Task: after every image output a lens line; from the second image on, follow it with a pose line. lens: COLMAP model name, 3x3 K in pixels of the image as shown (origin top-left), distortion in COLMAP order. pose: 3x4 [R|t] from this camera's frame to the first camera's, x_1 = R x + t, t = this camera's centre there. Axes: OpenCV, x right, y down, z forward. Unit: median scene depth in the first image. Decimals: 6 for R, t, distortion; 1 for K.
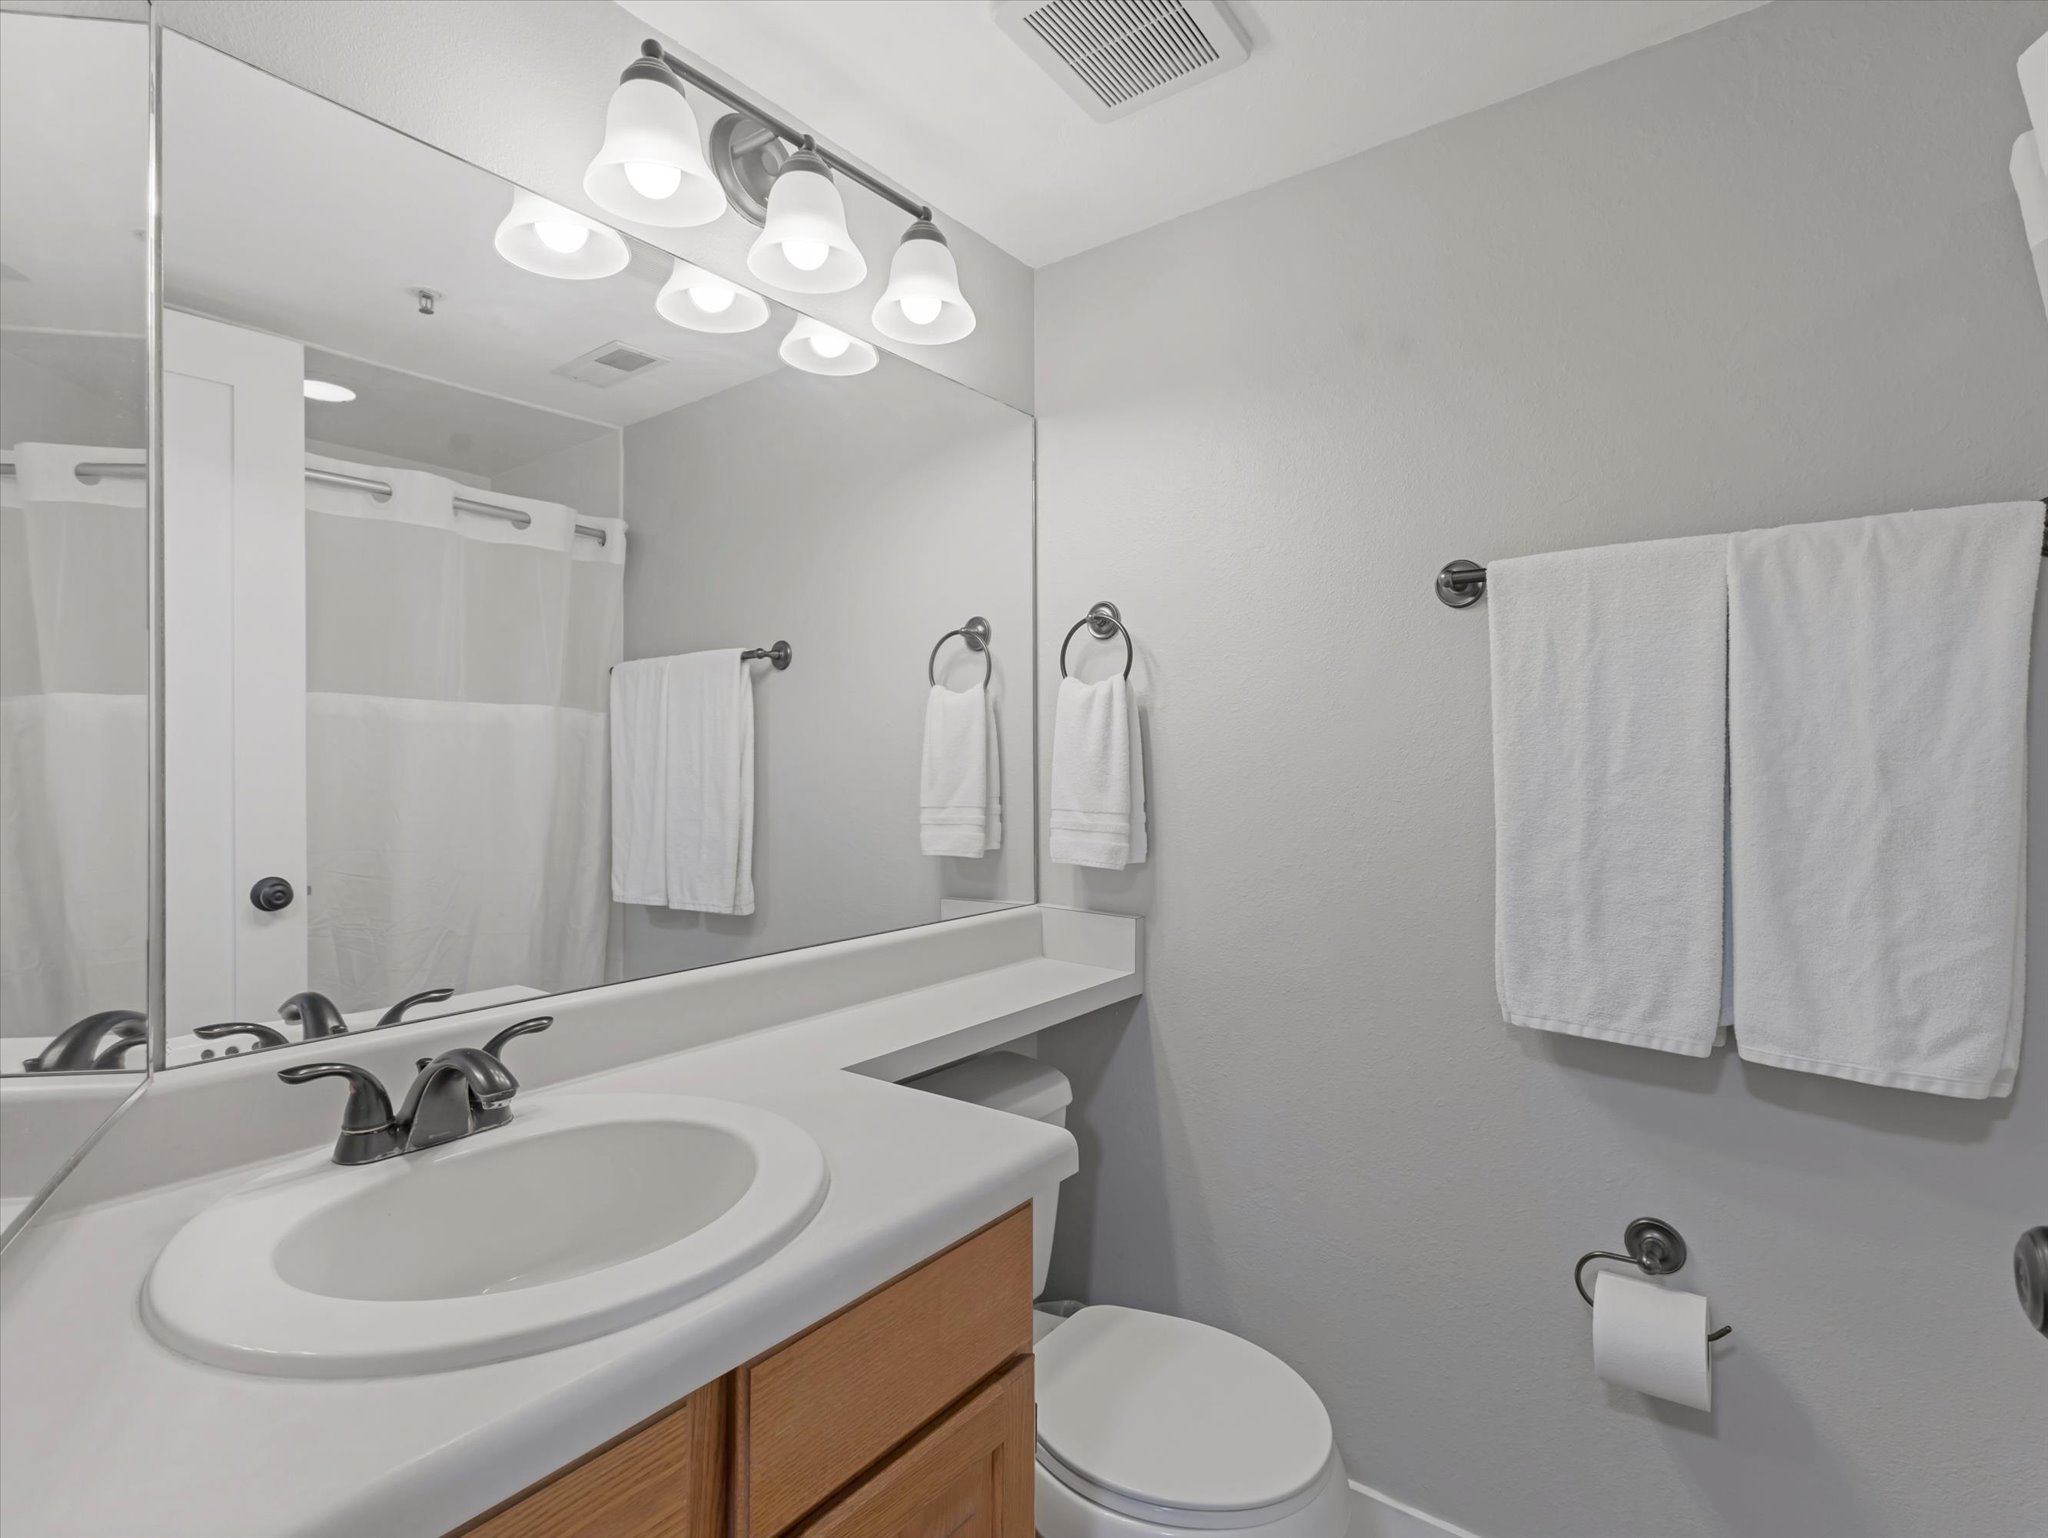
lens RADIAL K [[1000.9, 0, 1024.8], [0, 1000.9, 770.4], [0, 0, 1]] dist [0.001999, 0.000072]
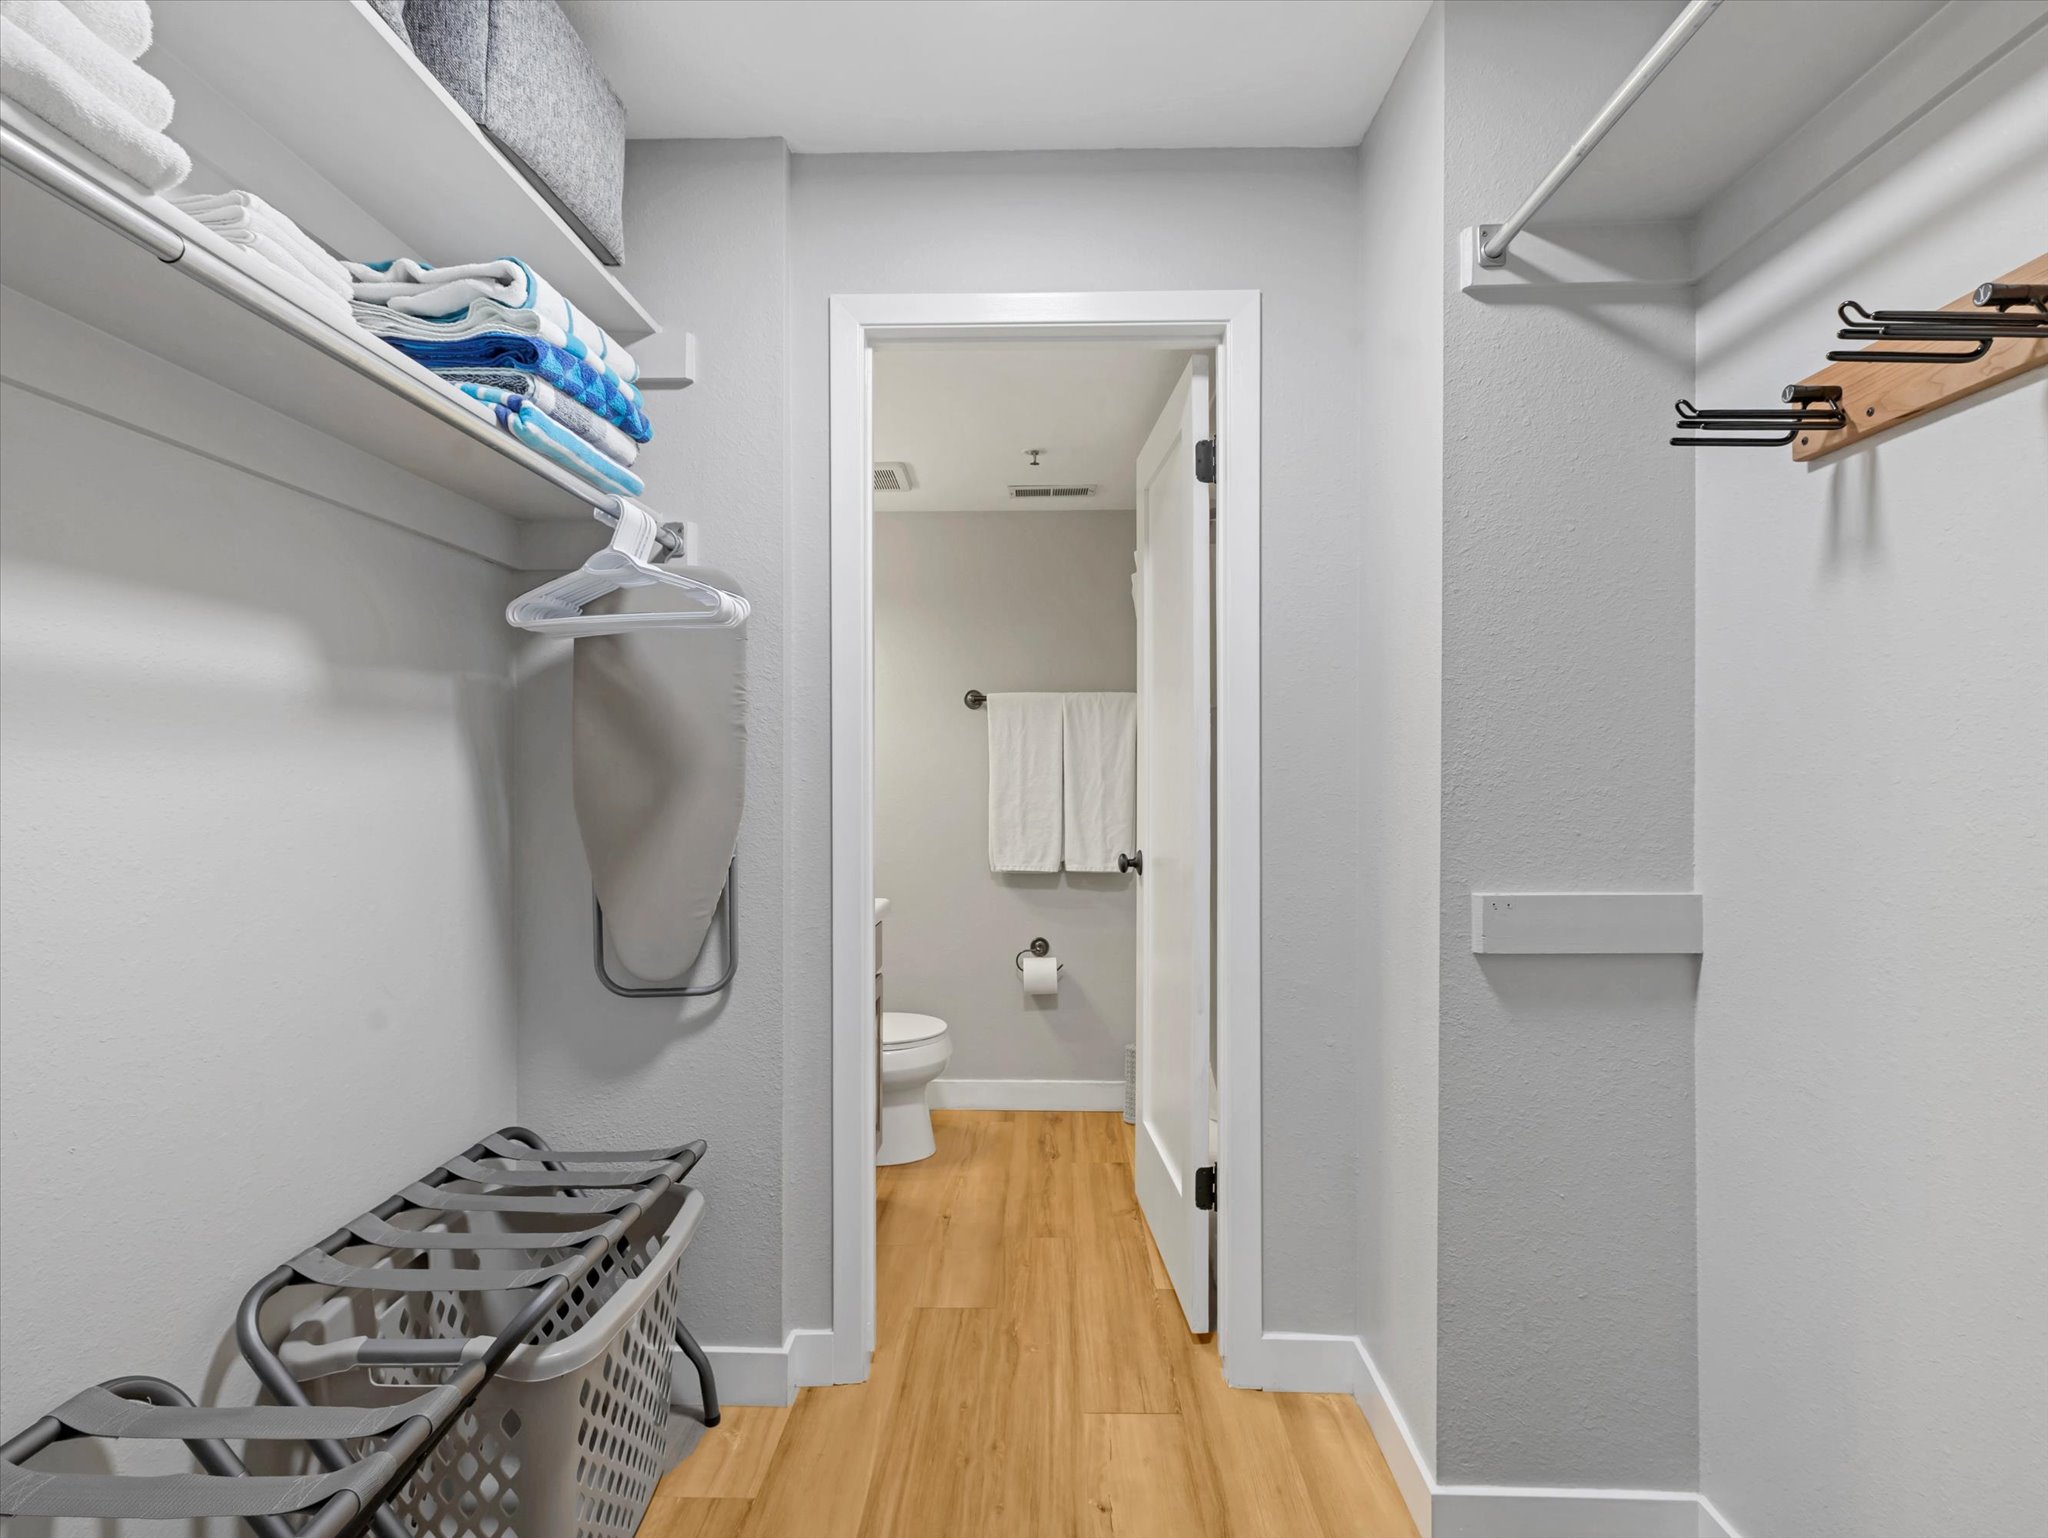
lens RADIAL K [[1000.9, 0, 1026.3], [0, 1000.9, 766.6], [0, 0, 1]] dist [0.001999, 0.000072]
pose [[0.809936, -0.002576, 0.586513, -1.082478], [-0.000276, 0.999989, 0.004773, -0.035847], [-0.586519, -0.004027, 0.809926, -1.286507]]
